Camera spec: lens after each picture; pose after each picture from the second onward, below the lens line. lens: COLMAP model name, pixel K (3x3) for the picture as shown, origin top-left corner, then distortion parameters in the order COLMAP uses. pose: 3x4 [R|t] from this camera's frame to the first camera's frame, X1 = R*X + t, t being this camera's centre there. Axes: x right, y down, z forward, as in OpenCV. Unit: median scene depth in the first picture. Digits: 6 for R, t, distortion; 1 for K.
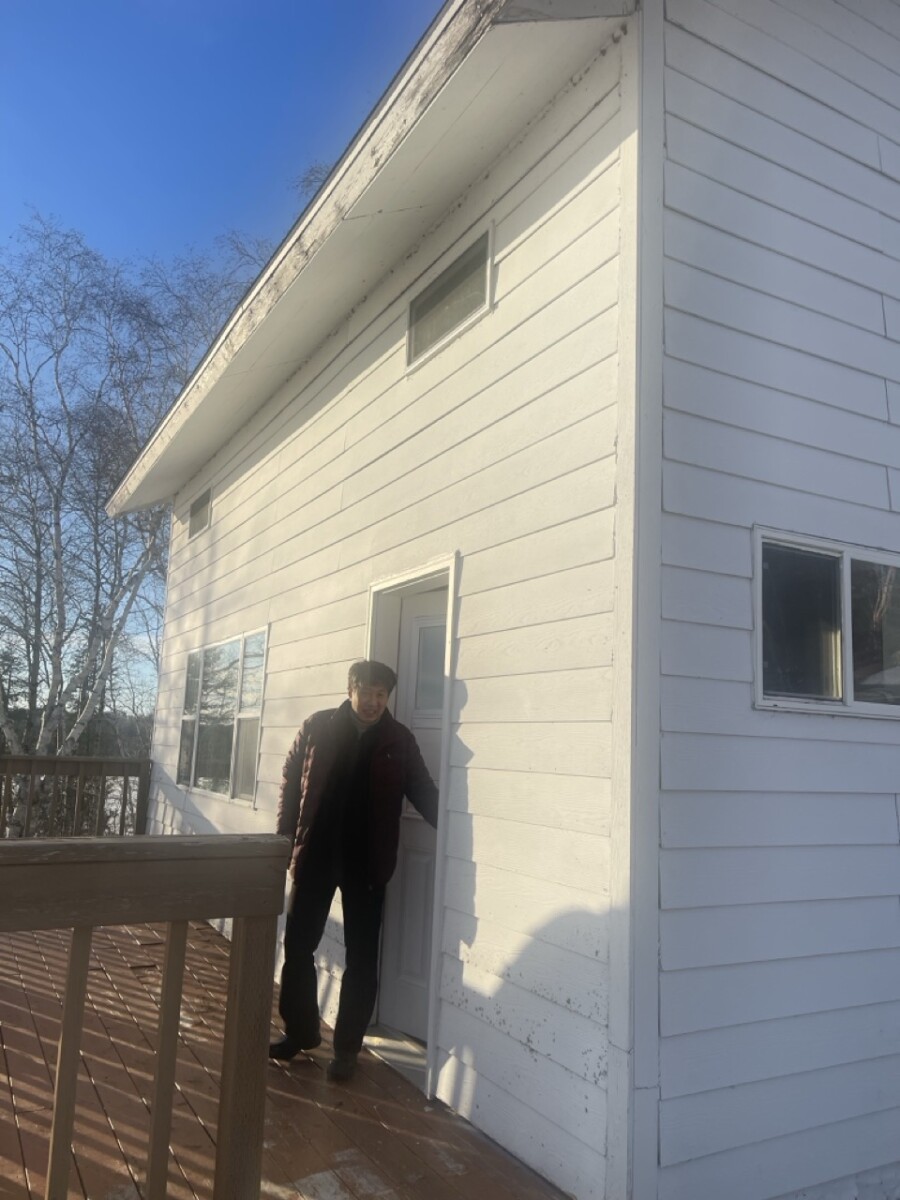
lens RADIAL K [[901.9, 0, 450.0], [0, 901.9, 600.0], [0, 0, 1]] dist [-0.002802, -0.000349]
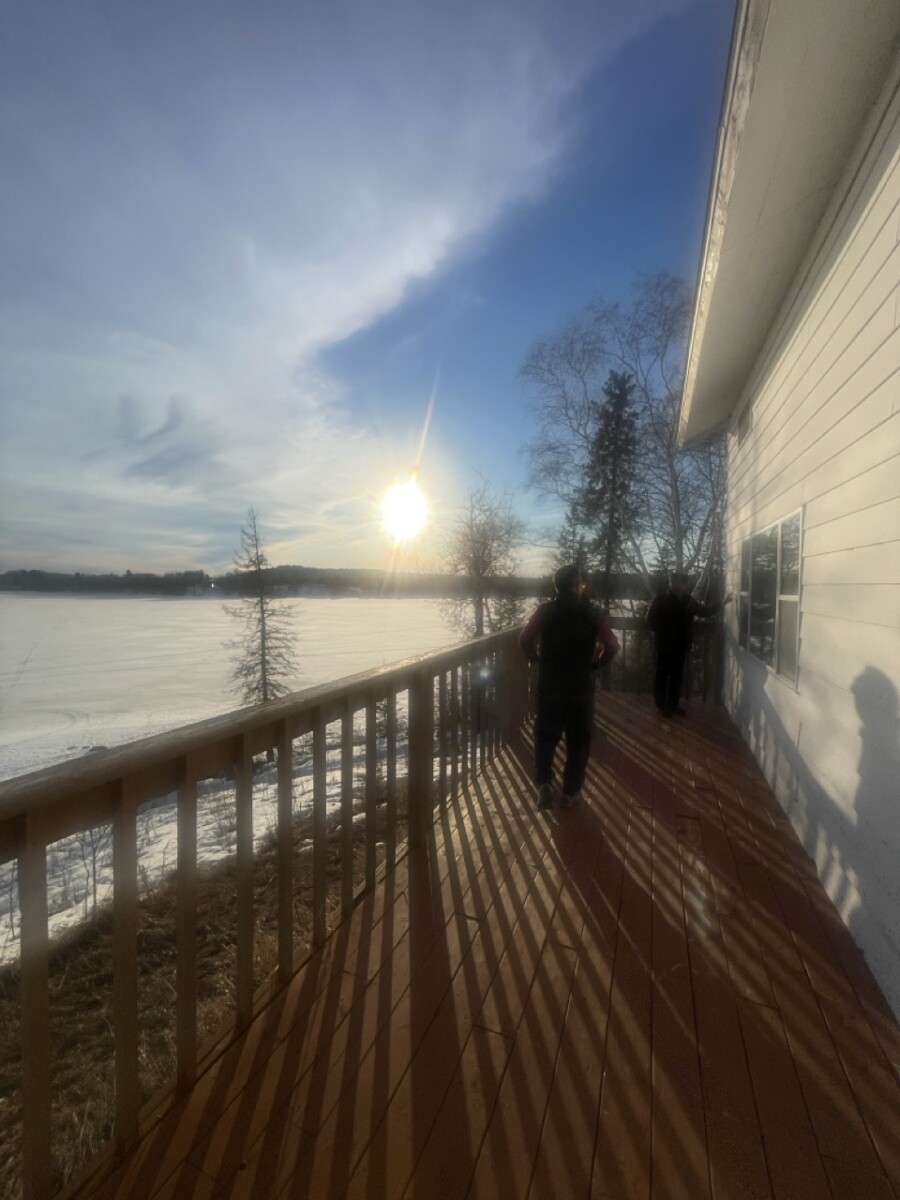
lens RADIAL K [[477.1, 0, 450.0], [0, 477.1, 600.0], [0, 0, 1]] dist [-0.000630, -0.000125]
pose [[0.616493, -0.010718, -0.787287, -0.029356], [0.146061, 0.984109, 0.100977, 0.016573], [0.773694, -0.177244, 0.608262, 0.302690]]
